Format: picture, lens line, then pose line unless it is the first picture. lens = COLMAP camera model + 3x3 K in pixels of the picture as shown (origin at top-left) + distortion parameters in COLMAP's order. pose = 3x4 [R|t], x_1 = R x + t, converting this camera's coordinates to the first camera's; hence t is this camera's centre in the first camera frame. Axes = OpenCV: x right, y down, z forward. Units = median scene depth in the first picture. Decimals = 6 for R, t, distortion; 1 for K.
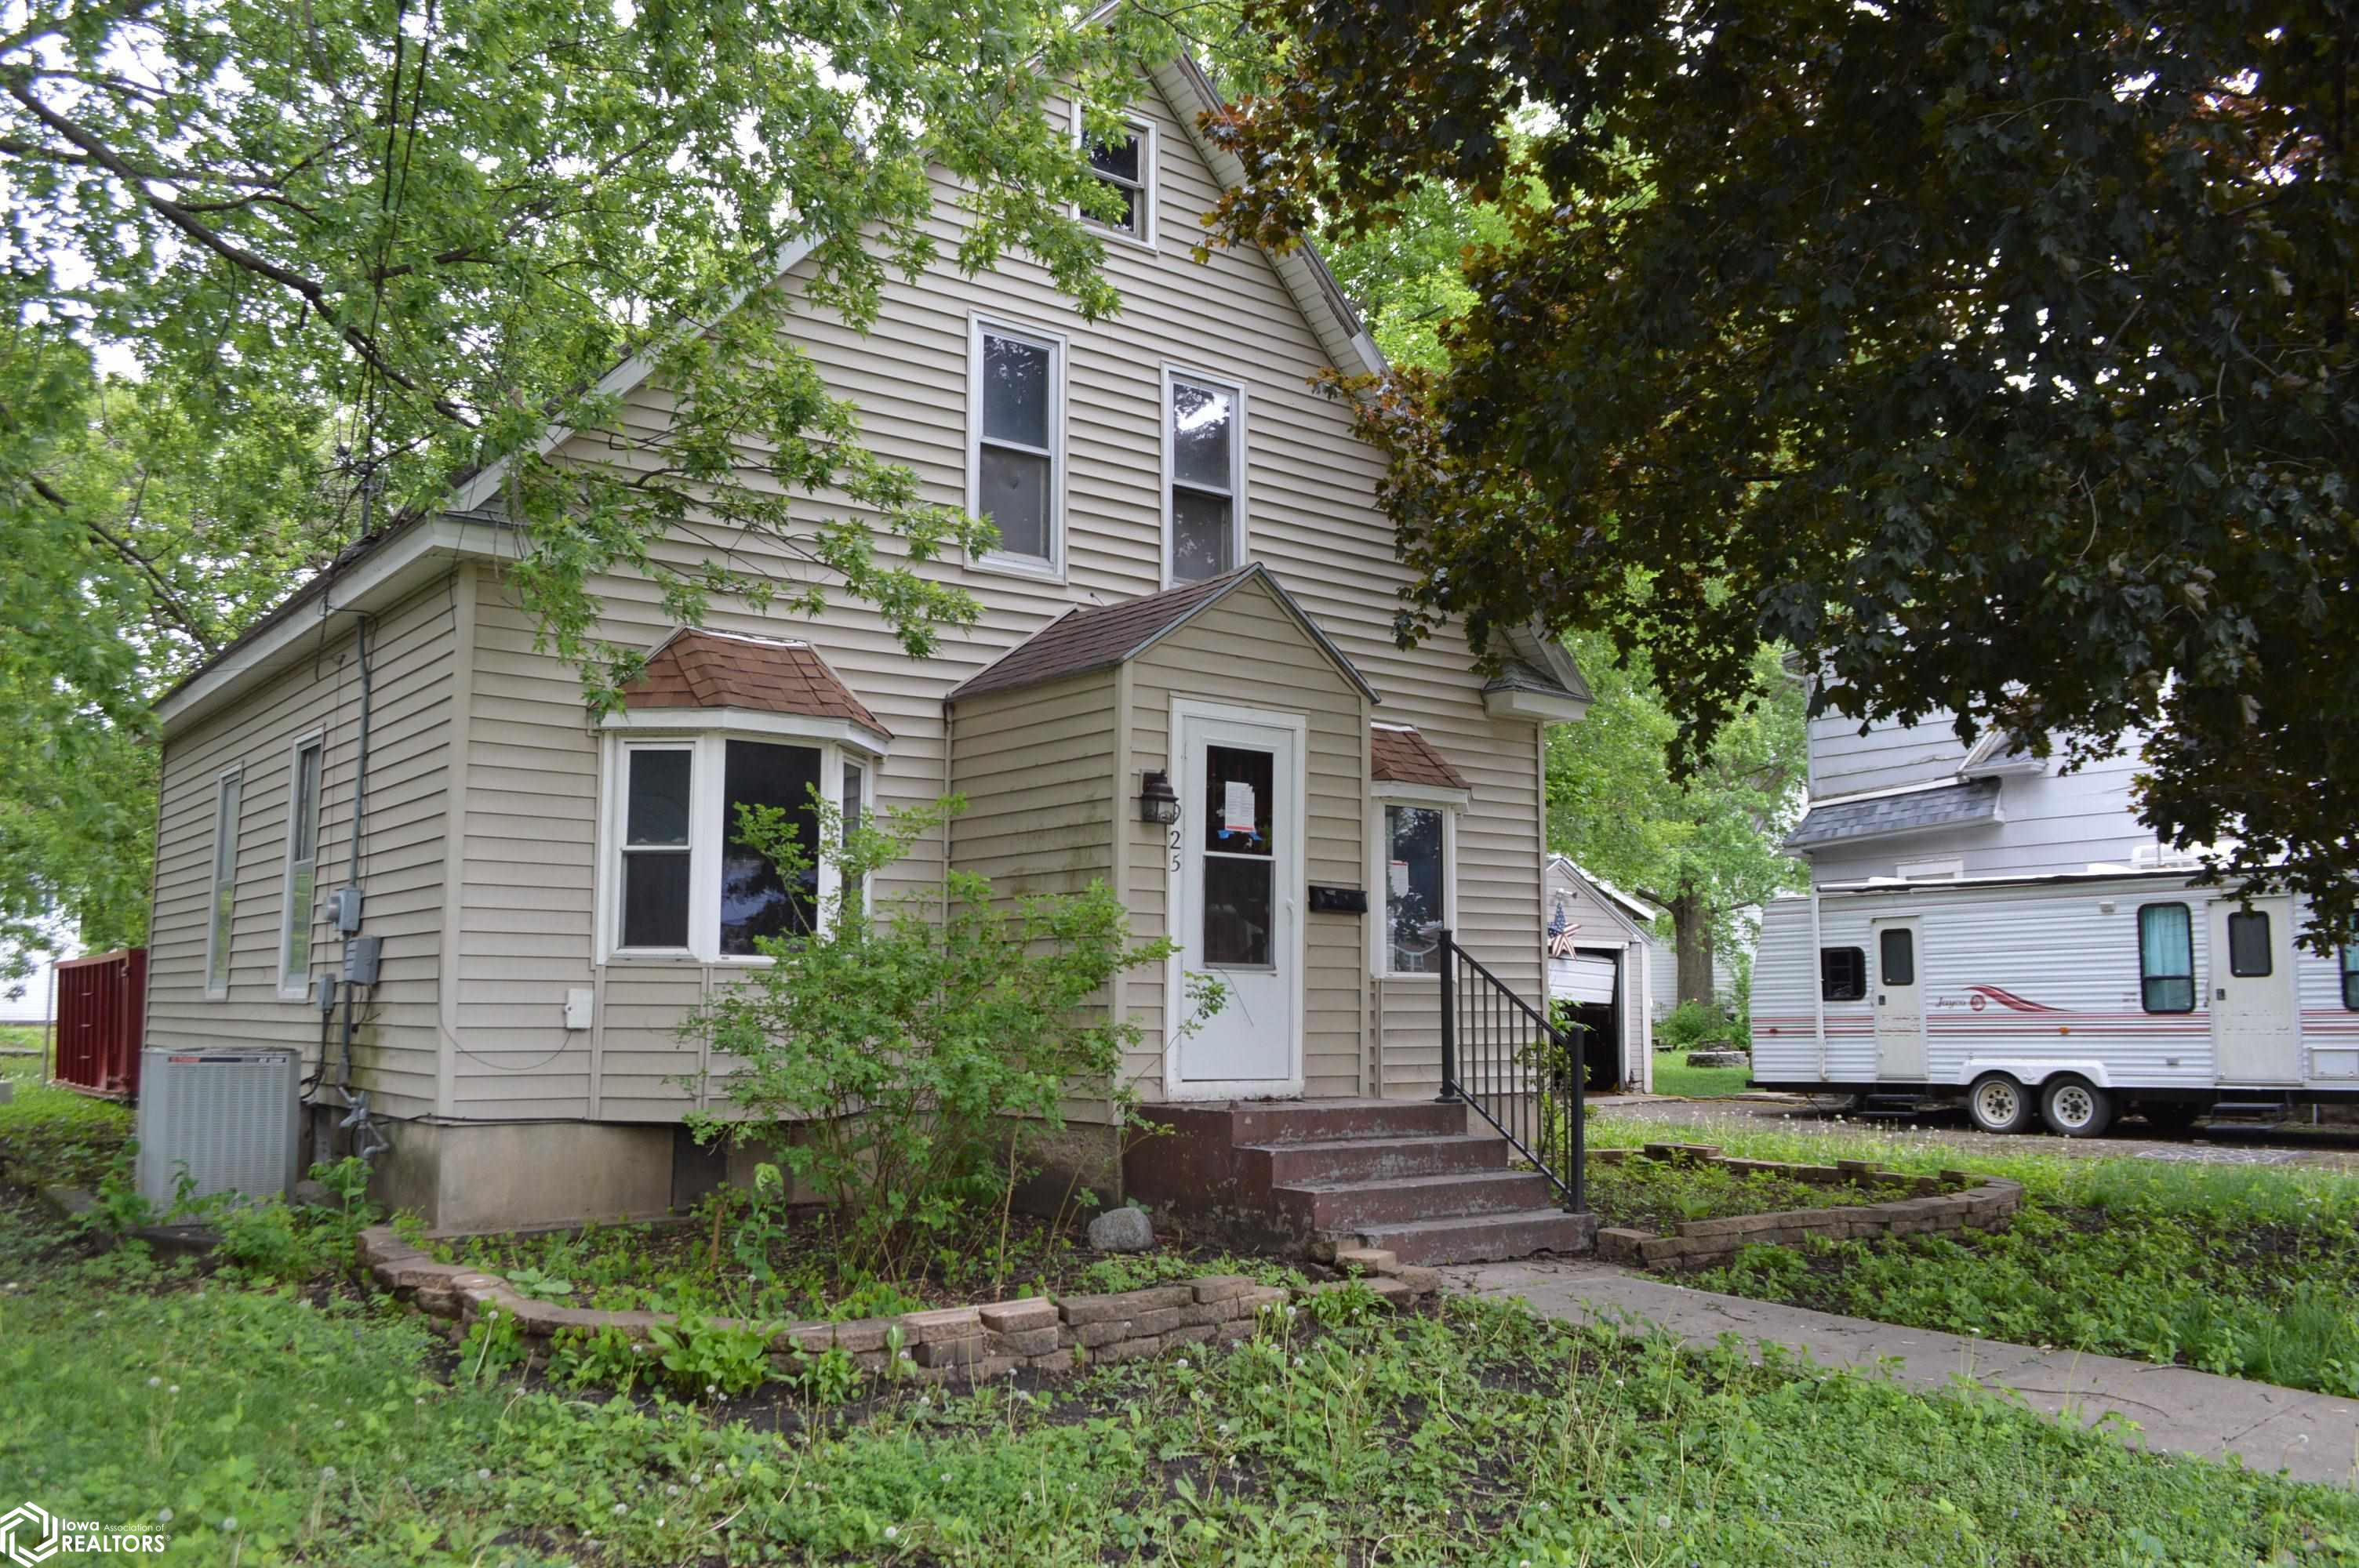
lens RADIAL K [[1903.2, 0, 1180.1], [0, 1903.2, 784.9], [0, 0, 1]] dist [-0.088107, 0.011527]
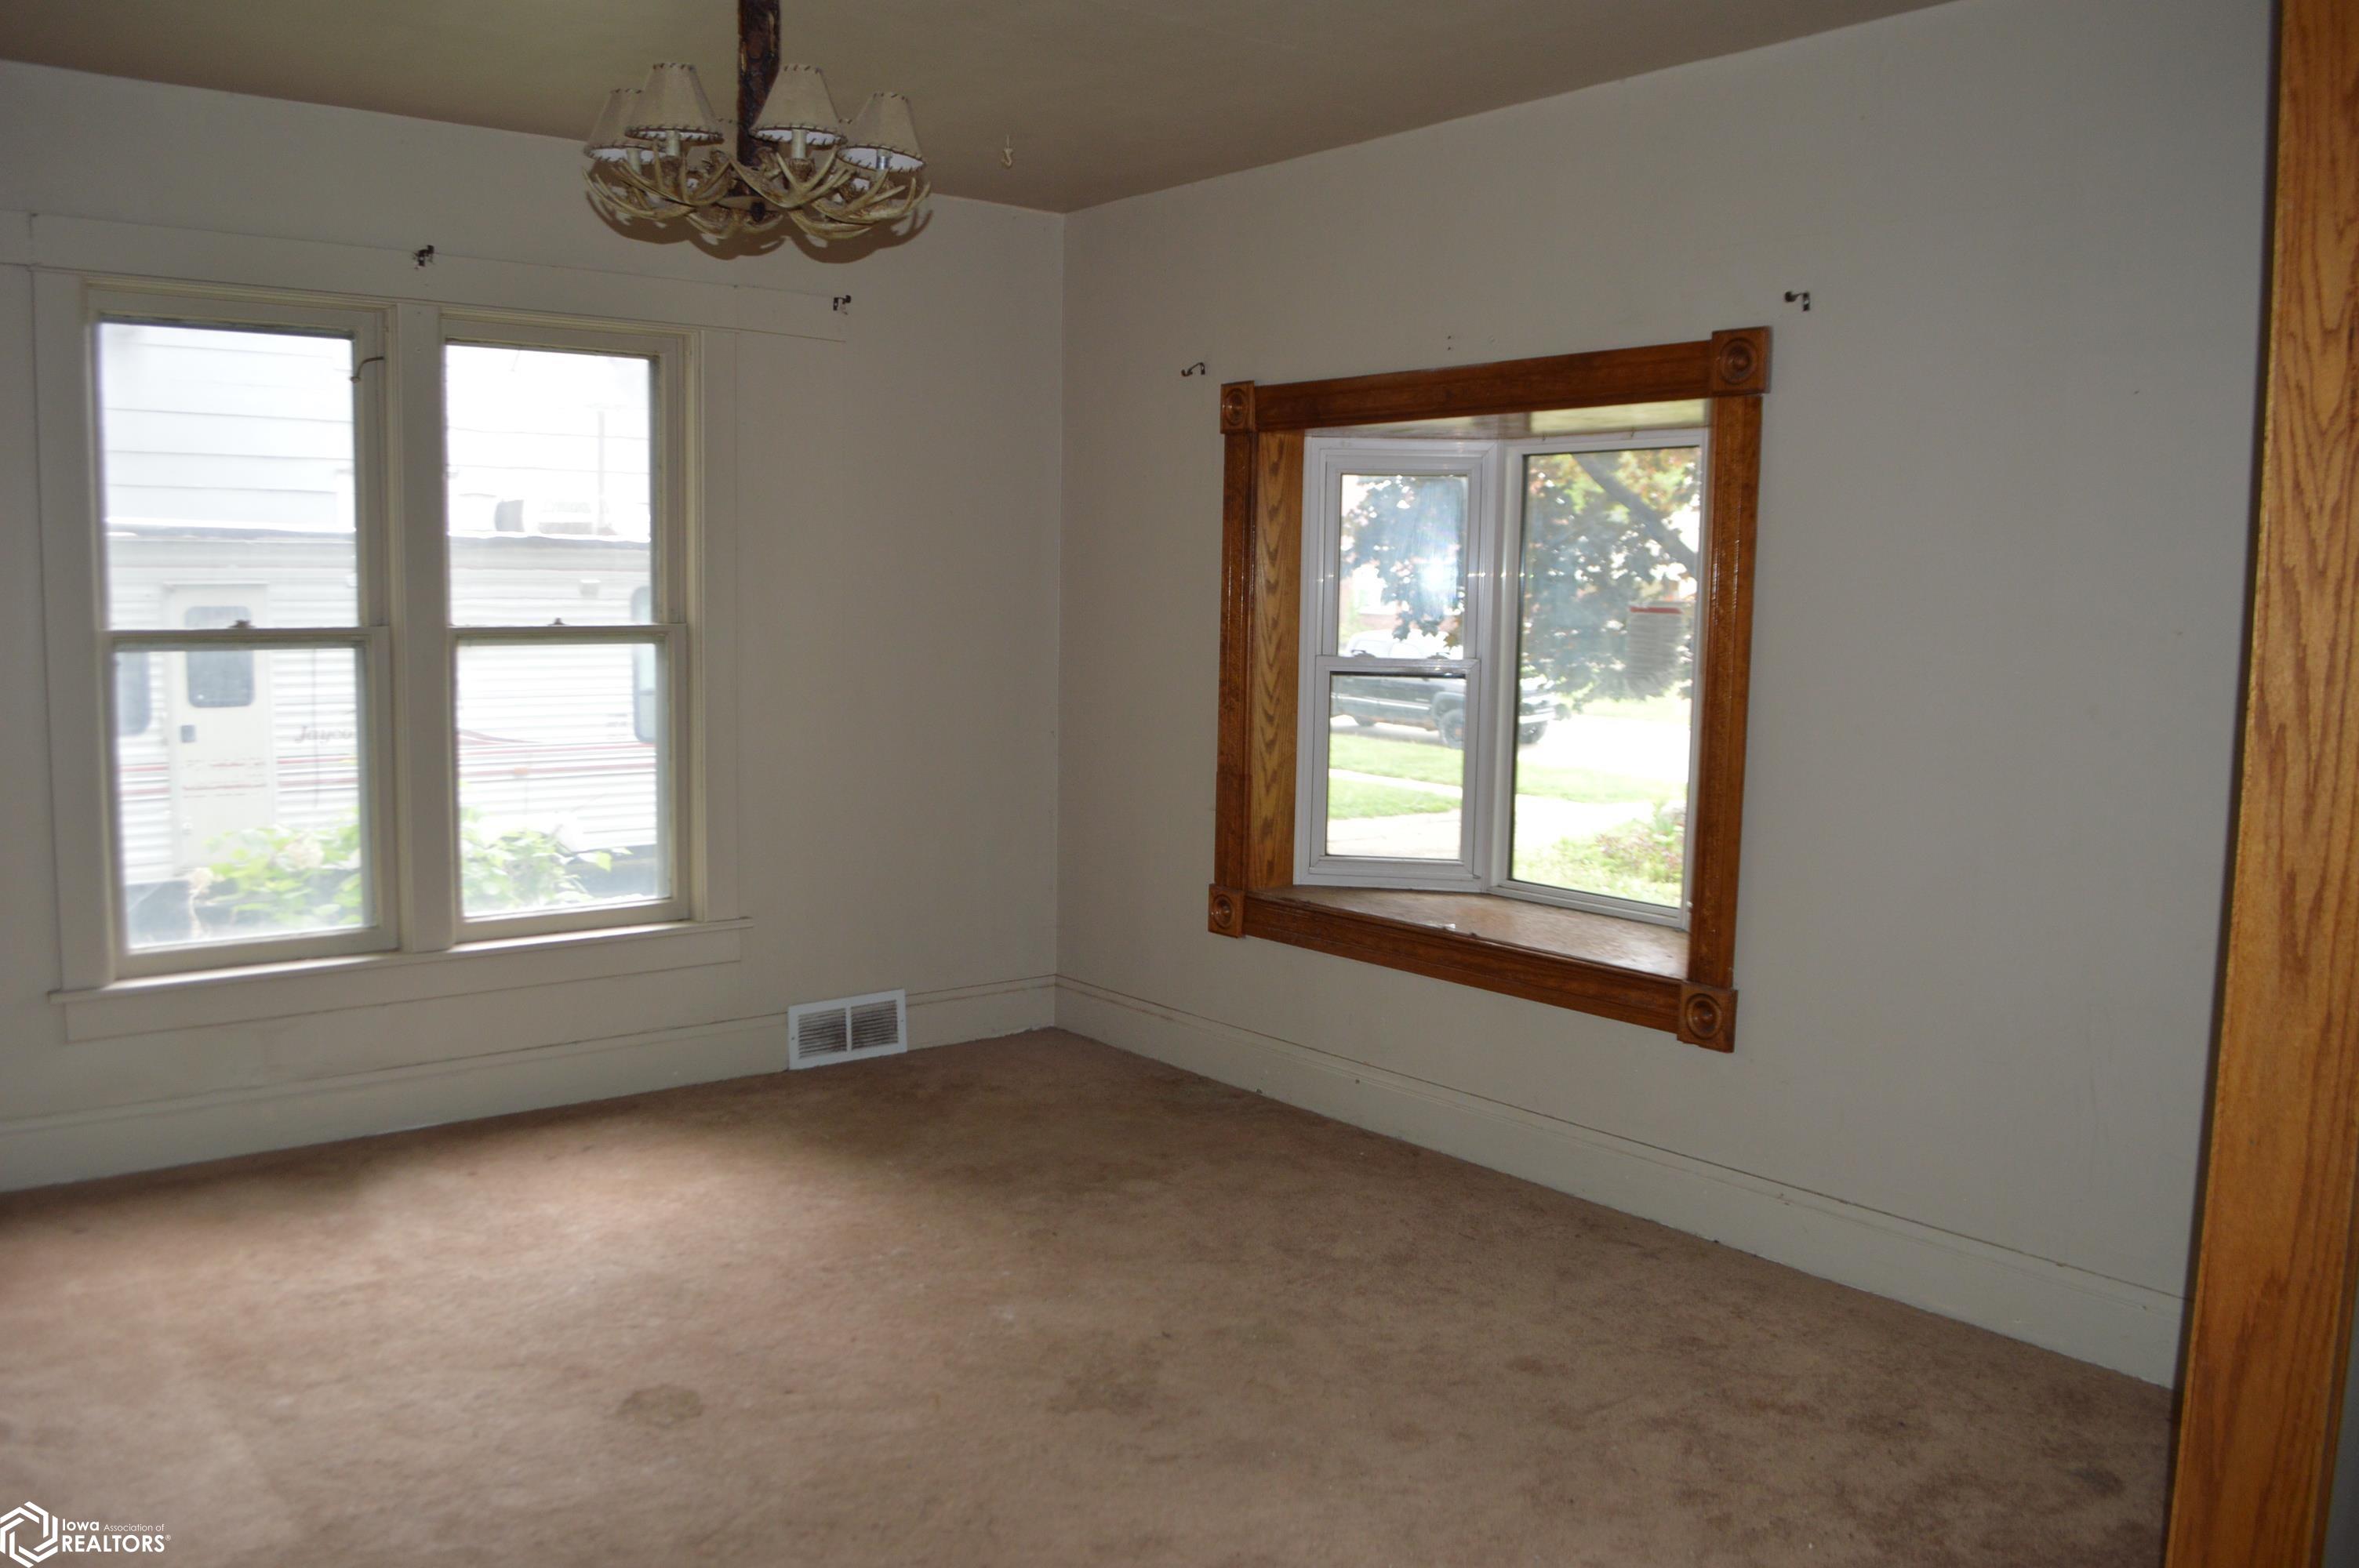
lens RADIAL K [[1903.2, 0, 1171.4], [0, 1903.2, 784.8], [0, 0, 1]] dist [-0.088107, 0.011527]
pose [[-0.009521, -0.106055, 0.994315, -0.191852], [-0.138433, 0.984925, 0.103728, 0.035606], [-0.990326, -0.136658, -0.024058, 0.794105]]
